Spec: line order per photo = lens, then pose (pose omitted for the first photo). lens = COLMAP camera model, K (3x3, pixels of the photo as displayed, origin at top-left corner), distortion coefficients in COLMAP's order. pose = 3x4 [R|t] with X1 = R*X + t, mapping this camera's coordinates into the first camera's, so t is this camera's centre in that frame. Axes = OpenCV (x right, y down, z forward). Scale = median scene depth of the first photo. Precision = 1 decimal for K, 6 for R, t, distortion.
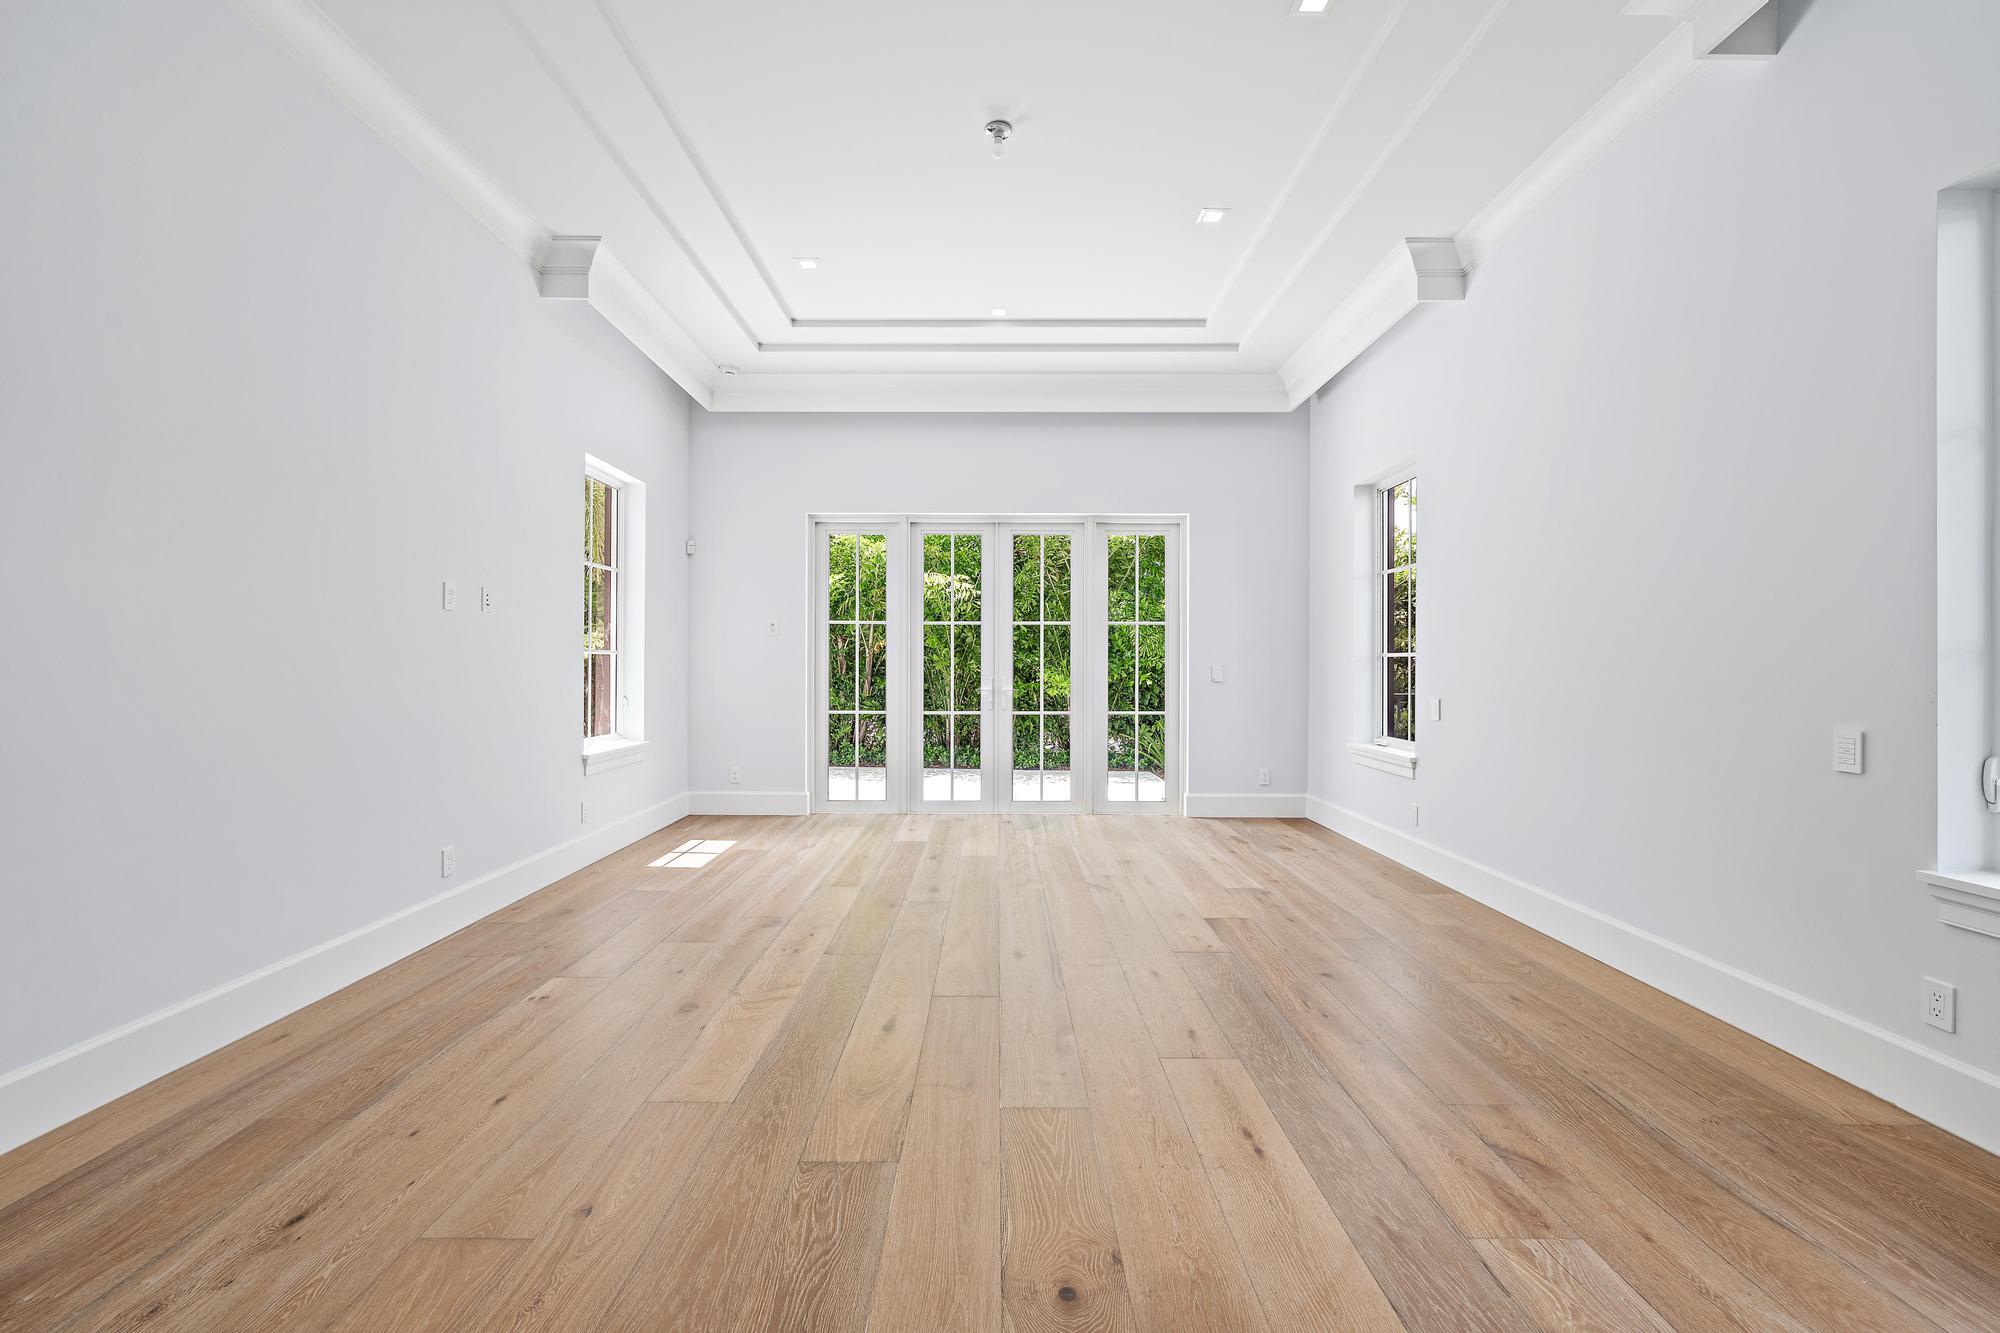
lens RADIAL K [[848.8, 0, 993.1], [0, 848.8, 678.2], [0, 0, 1]] dist [0.000513, -0.001219]
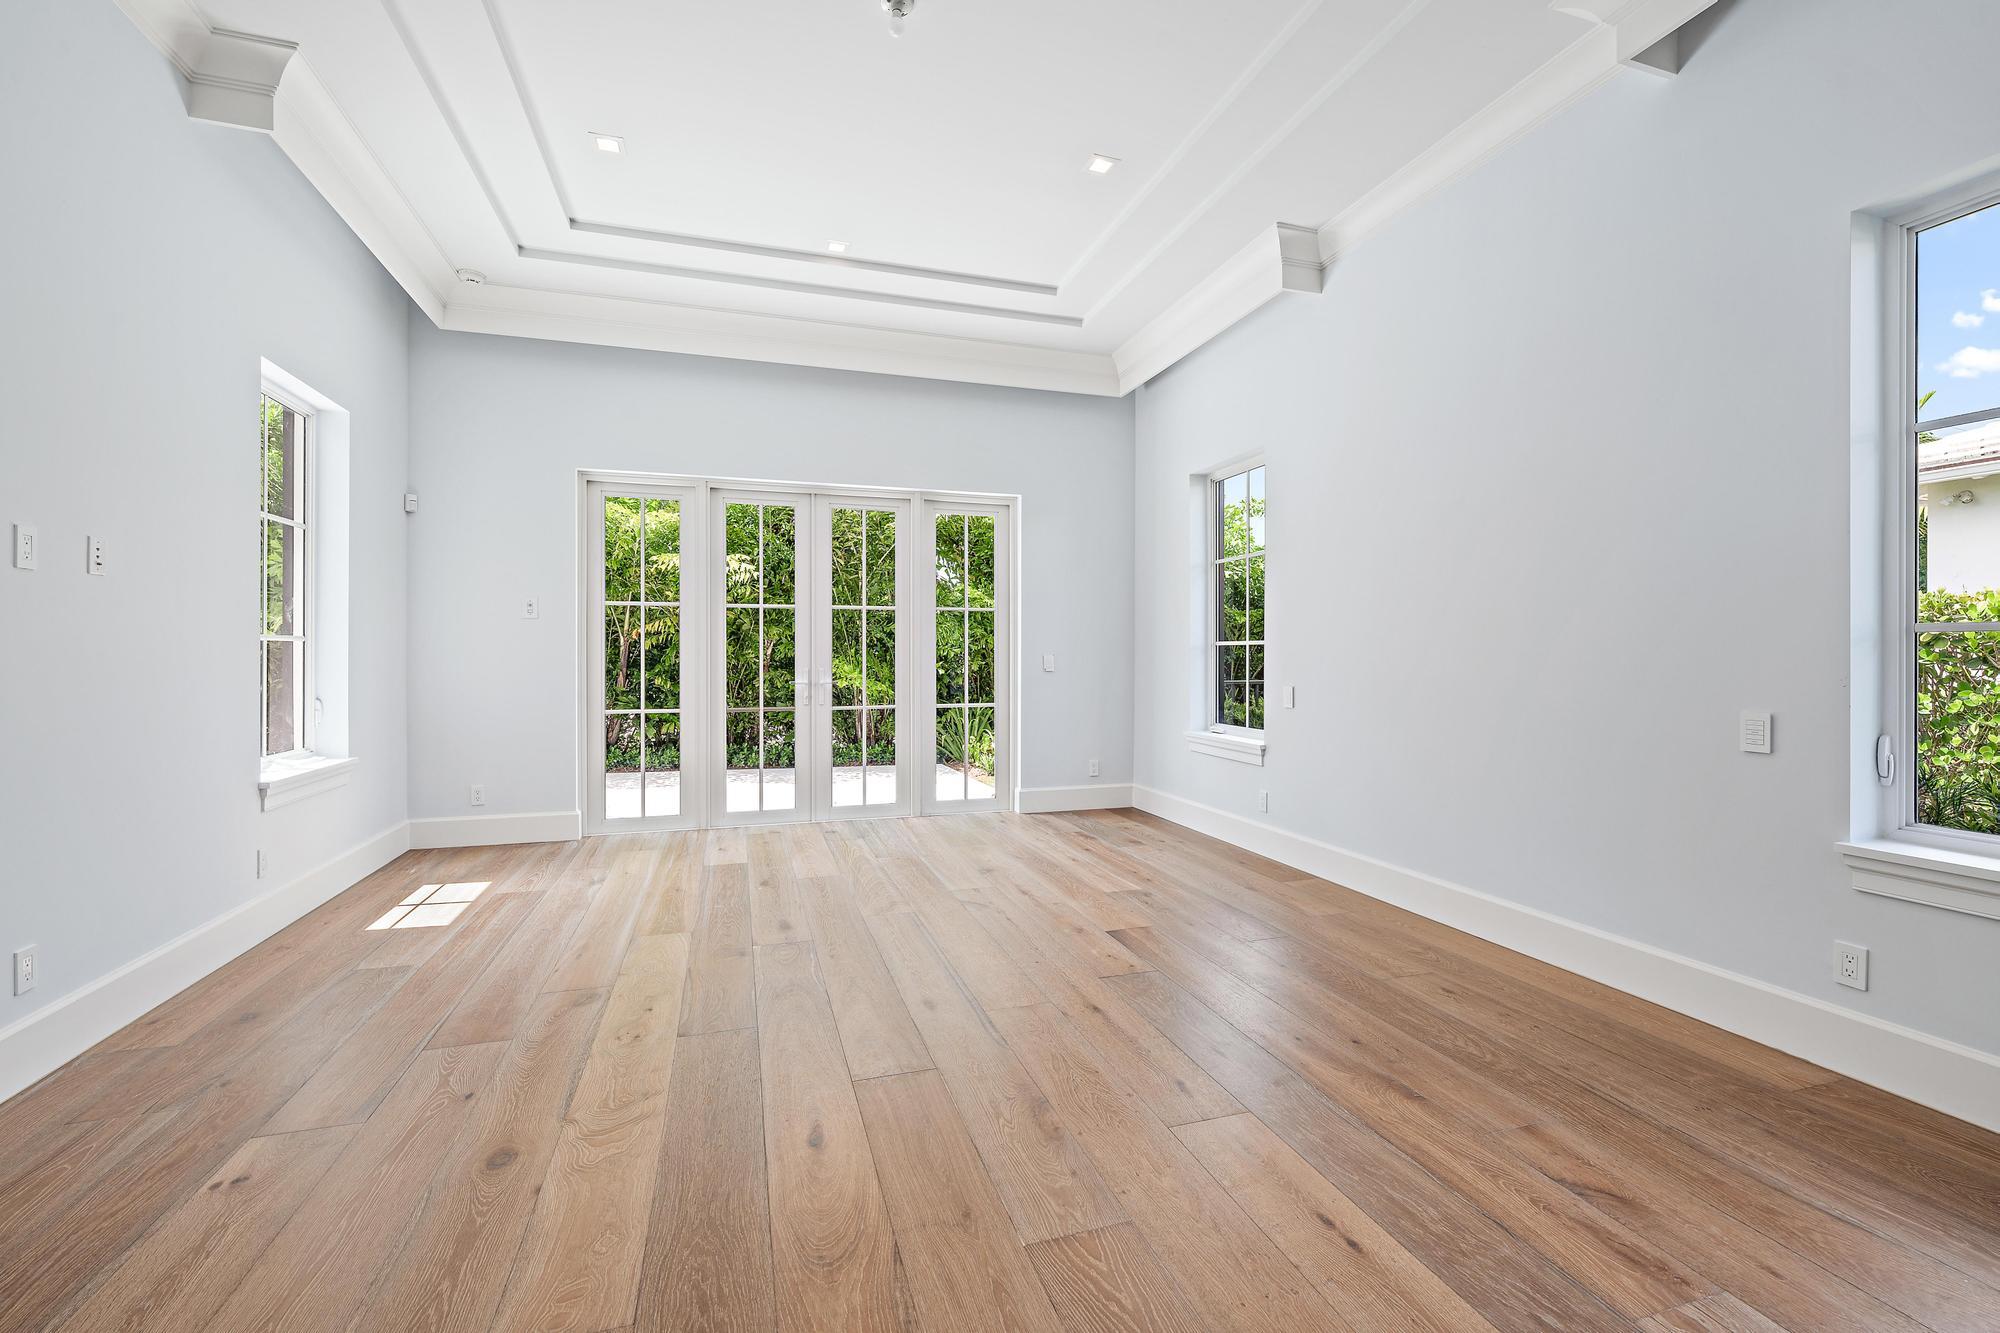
lens RADIAL K [[848.8, 0, 1006.5], [0, 848.8, 667.4], [0, 0, 1]] dist [0.000513, -0.001219]
pose [[0.951480, -0.007296, 0.307624, -0.122911], [0.007382, 0.999972, 0.000882, -0.002181], [-0.307622, 0.001432, 0.951507, 0.154492]]
